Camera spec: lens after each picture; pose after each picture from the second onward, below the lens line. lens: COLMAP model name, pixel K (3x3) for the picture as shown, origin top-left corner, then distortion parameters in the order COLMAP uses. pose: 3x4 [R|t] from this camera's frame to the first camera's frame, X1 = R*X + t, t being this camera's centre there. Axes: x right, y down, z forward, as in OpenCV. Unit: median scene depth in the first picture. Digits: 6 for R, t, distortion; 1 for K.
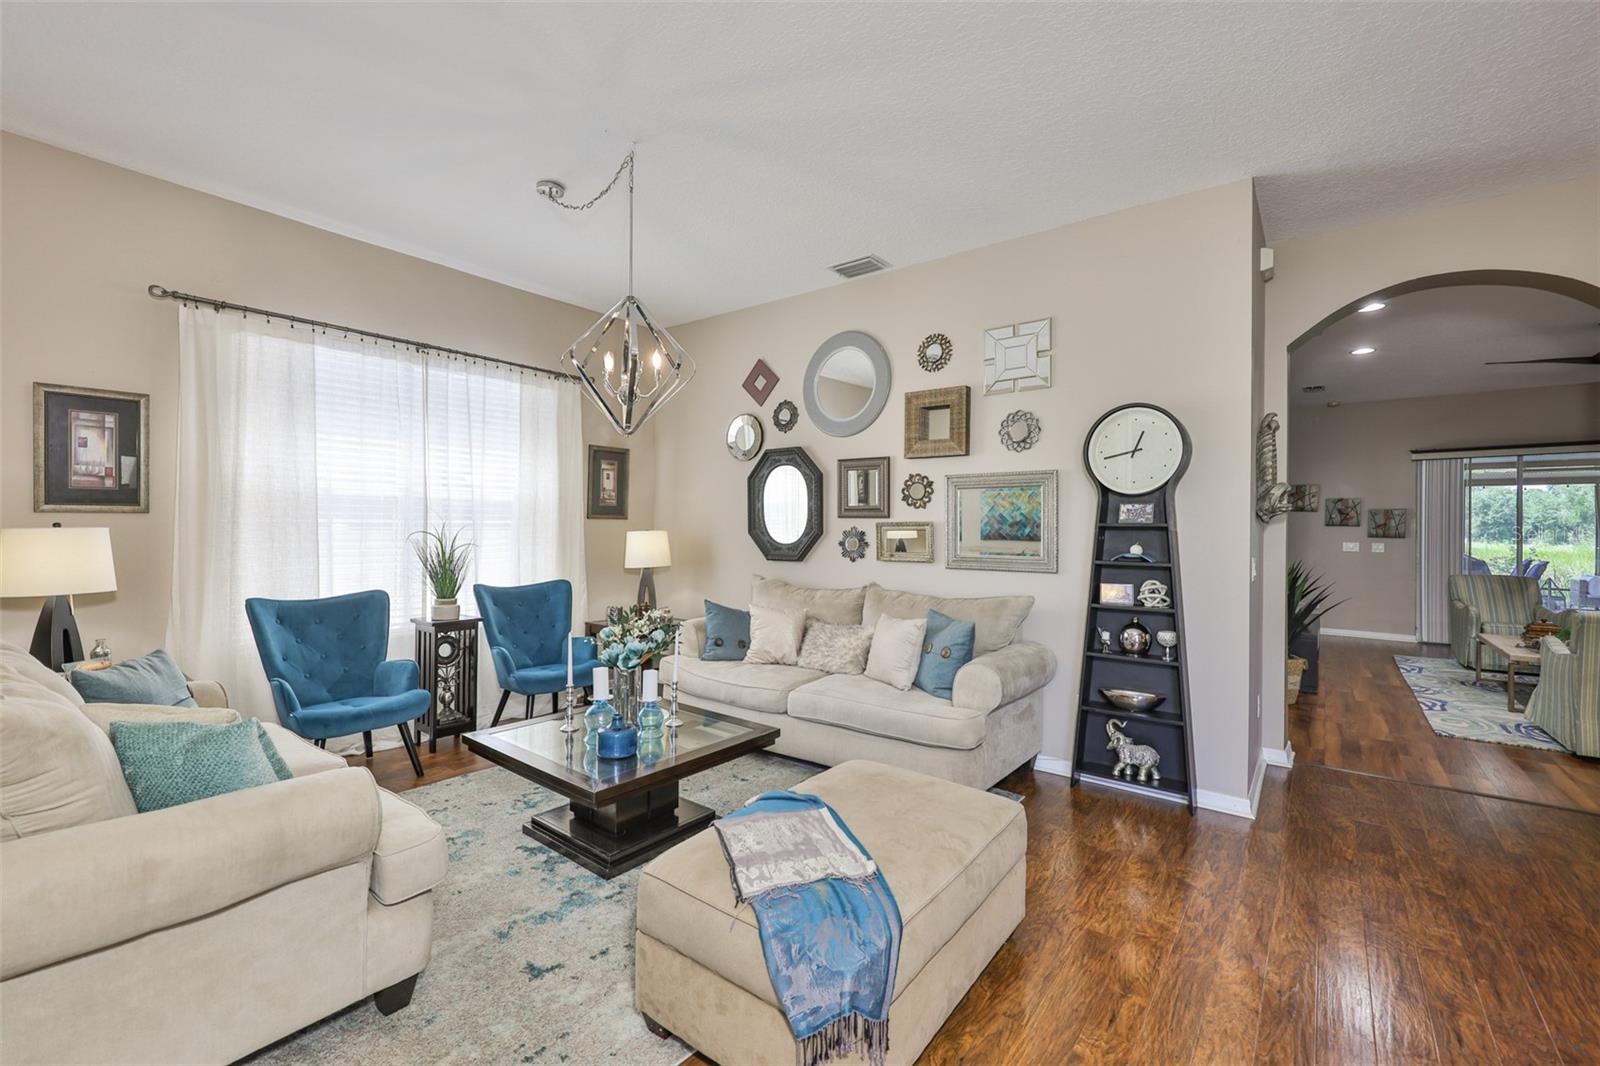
lens RADIAL K [[648.0, 0, 800.1], [0, 648.0, 534.0], [0, 0, 1]] dist [0.001810, 0.000437]
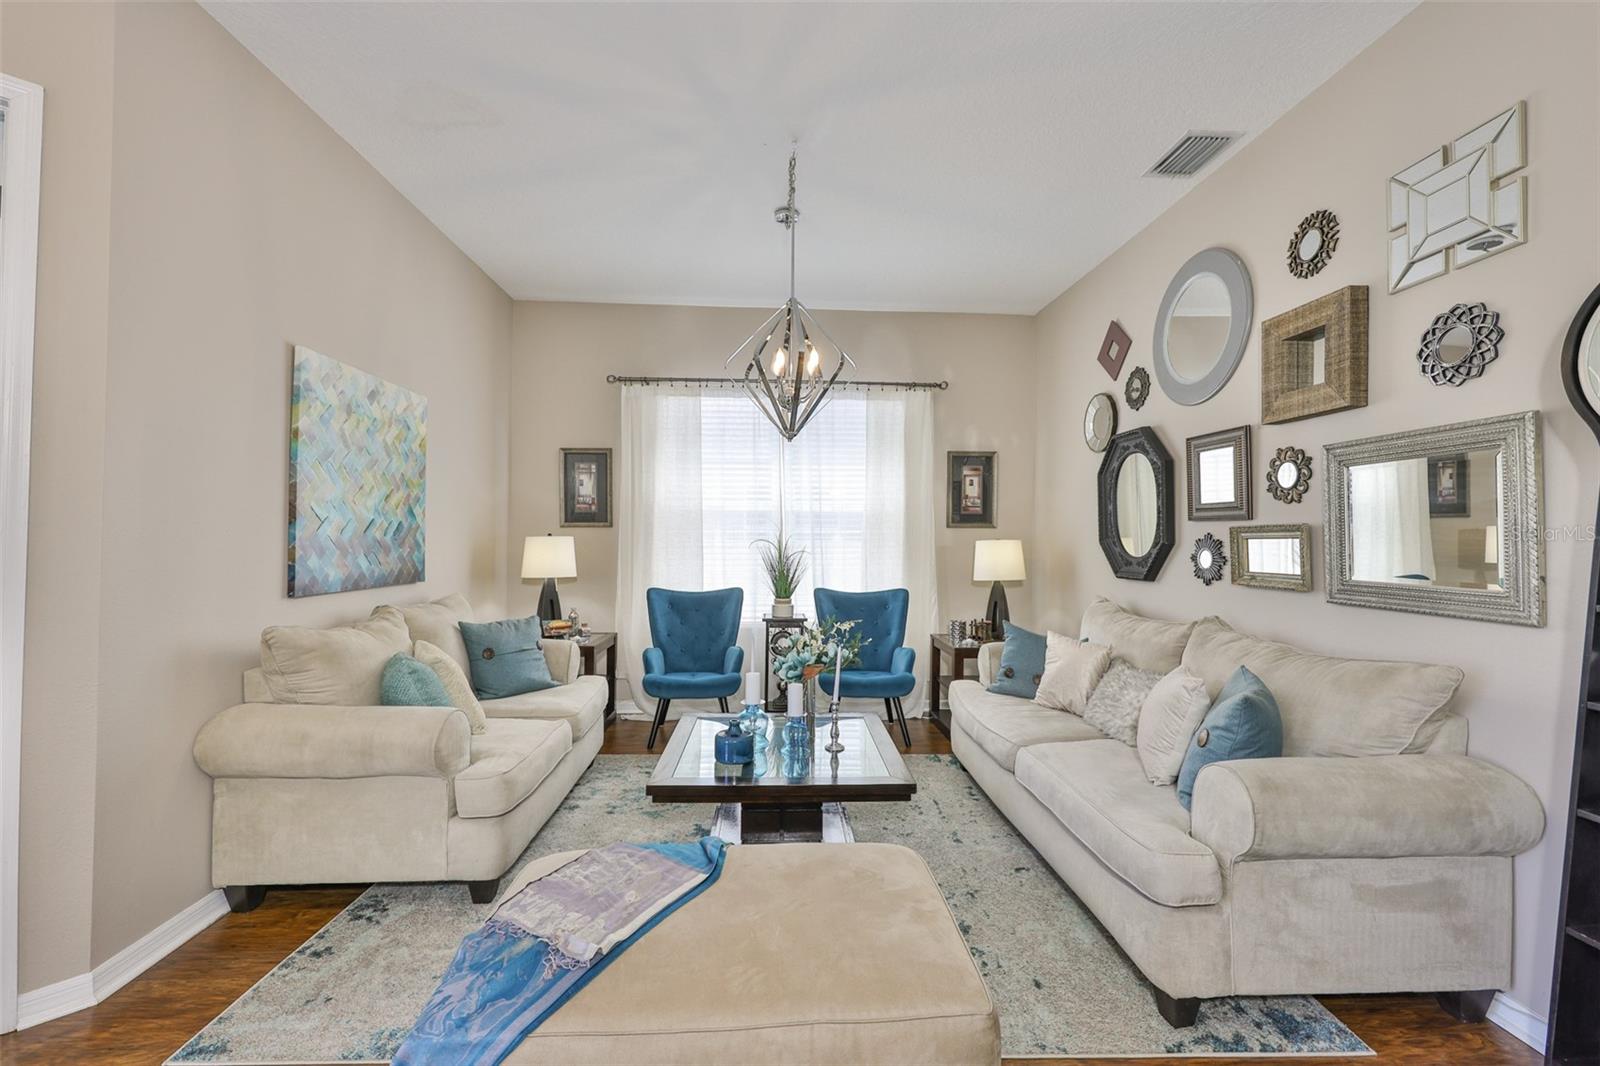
lens RADIAL K [[659.5, 0, 817.6], [0, 659.5, 531.5], [0, 0, 1]] dist [0.001090, 0.000032]
pose [[0.679173, -0.009067, -0.733923, 0.335226], [-0.007163, 0.999794, -0.018981, 0.003140], [0.733944, 0.018149, 0.678968, 0.240110]]
